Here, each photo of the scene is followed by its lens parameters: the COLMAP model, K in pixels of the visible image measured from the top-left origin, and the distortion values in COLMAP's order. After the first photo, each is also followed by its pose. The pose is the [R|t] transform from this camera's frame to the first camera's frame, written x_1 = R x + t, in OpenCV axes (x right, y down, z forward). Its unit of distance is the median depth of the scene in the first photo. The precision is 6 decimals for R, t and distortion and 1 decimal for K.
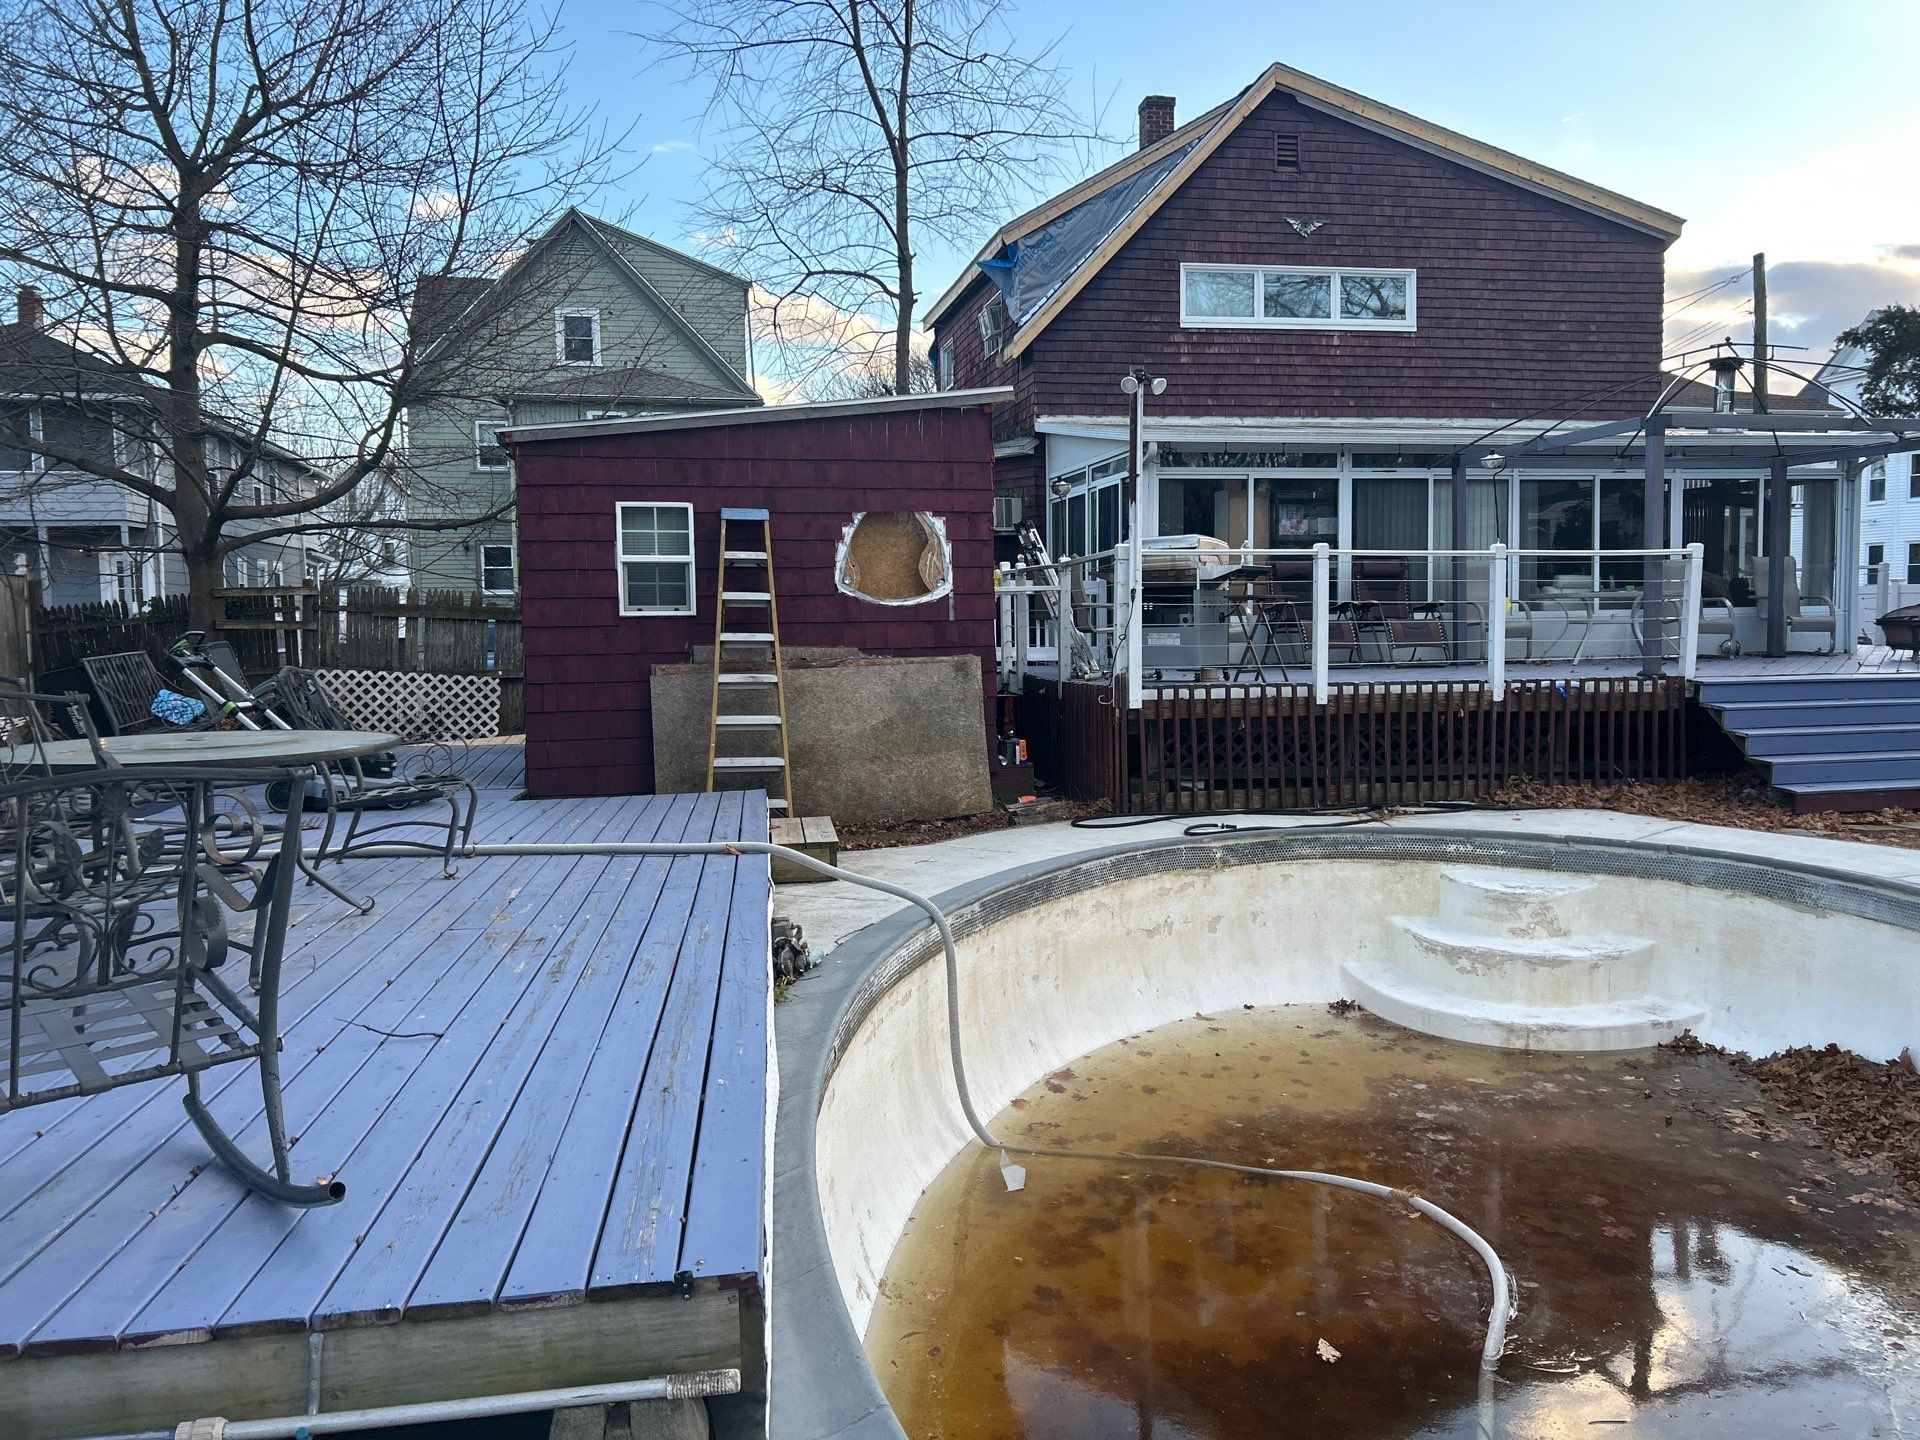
lens RADIAL K [[1338.5, 0, 960.7], [0, 1338.5, 671.4], [0, 0, 1]] dist [0.065918, -0.094005]
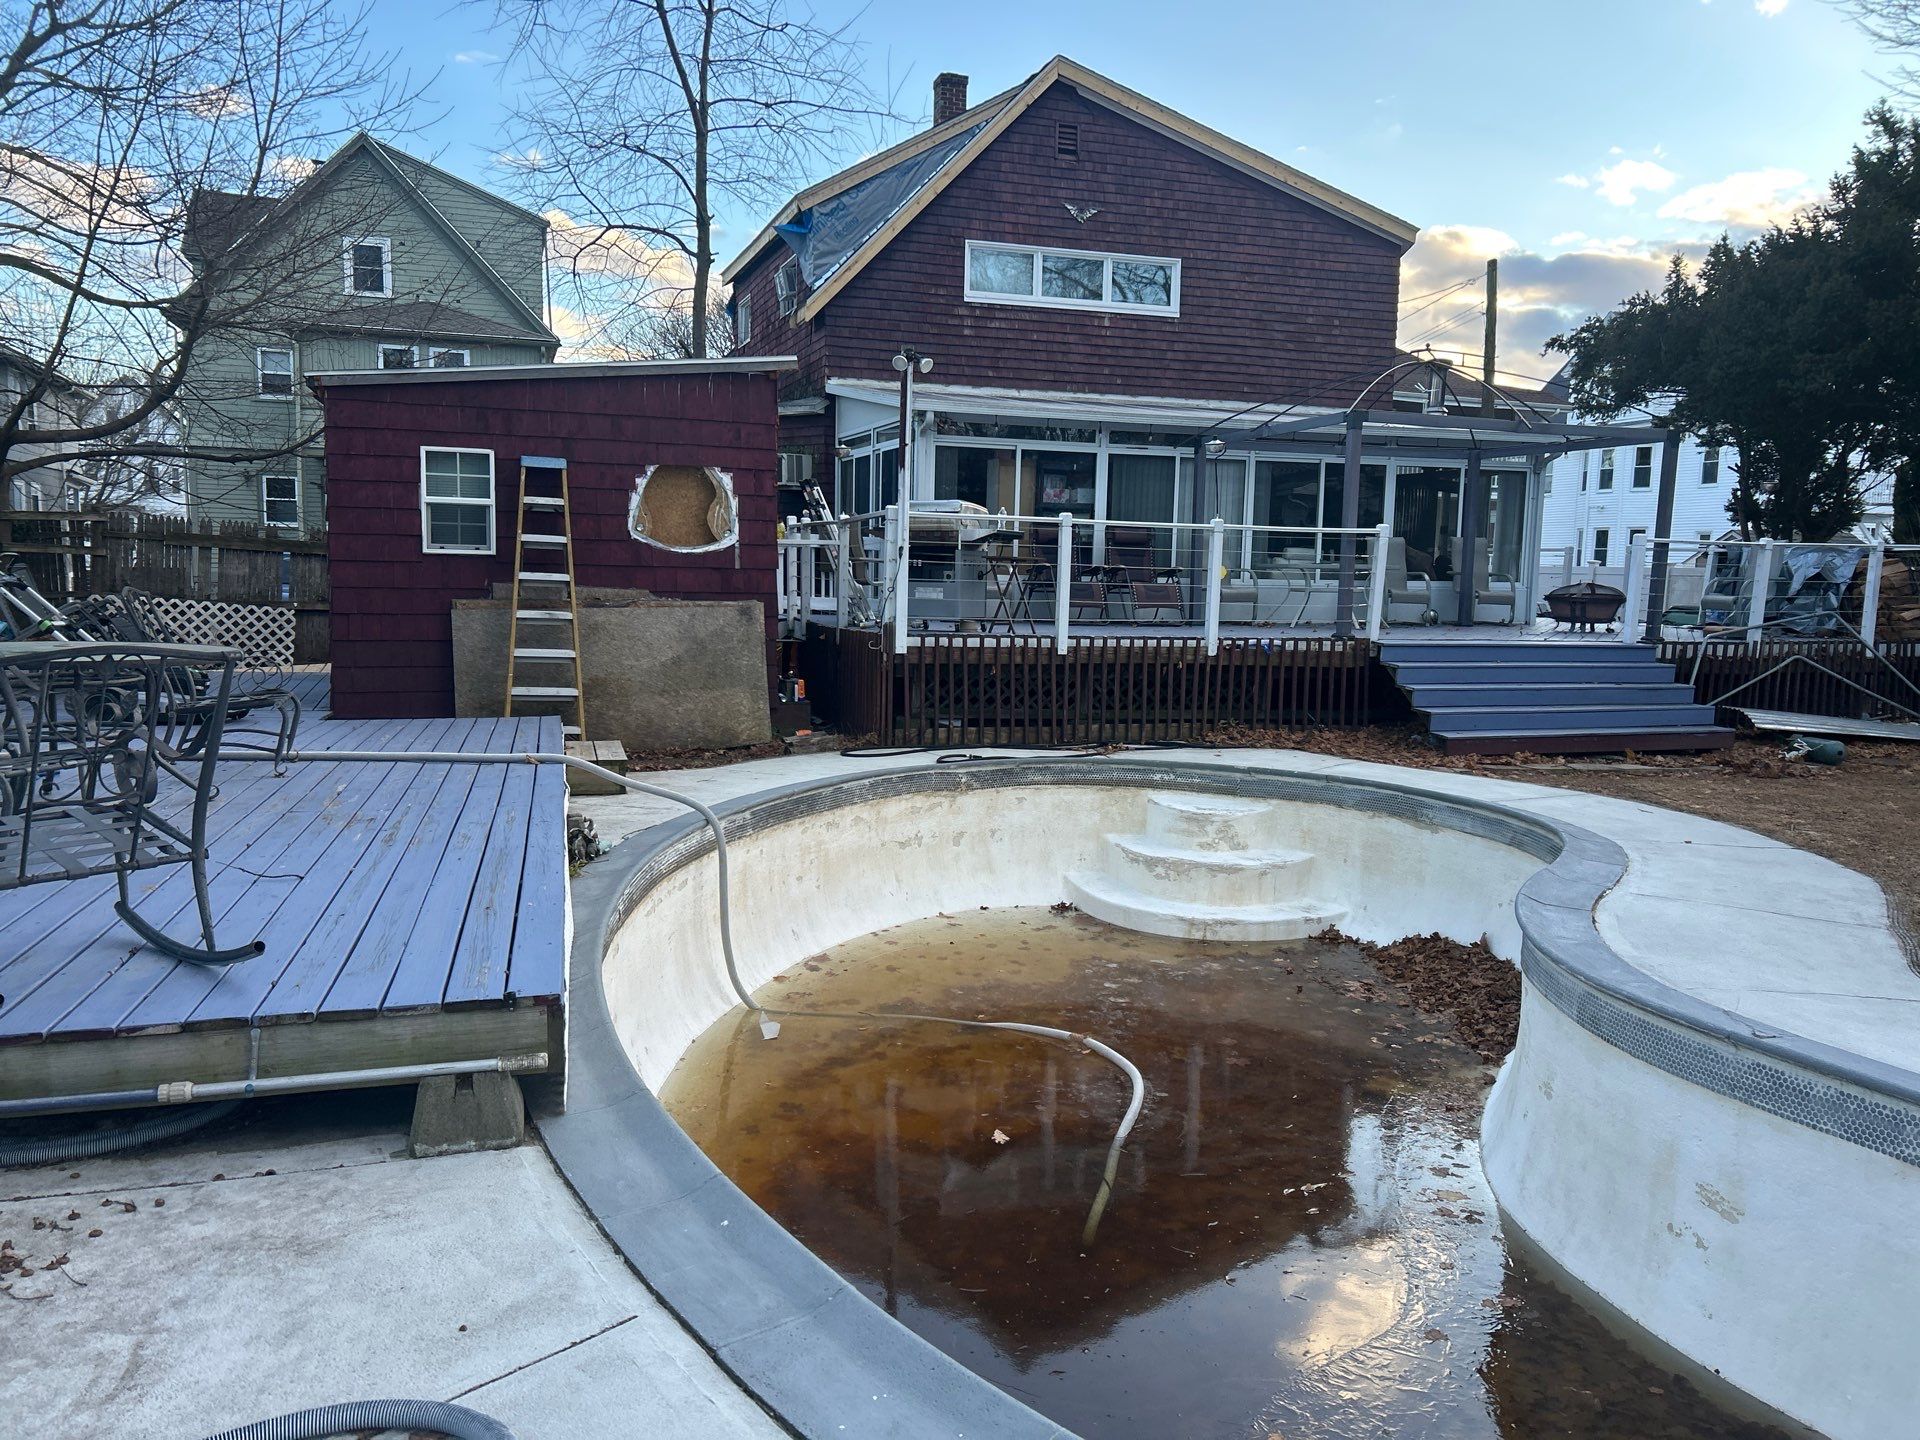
lens RADIAL K [[1439.8, 0, 960.0], [0, 1439.8, 720.0], [0, 0, 1]] dist [0.063287, -0.090267]
pose [[0.991456, 0.021258, 0.128699, 0.024040], [-0.029196, 0.997765, 0.060108, 0.008886], [-0.127134, -0.063352, 0.989860, -0.197455]]
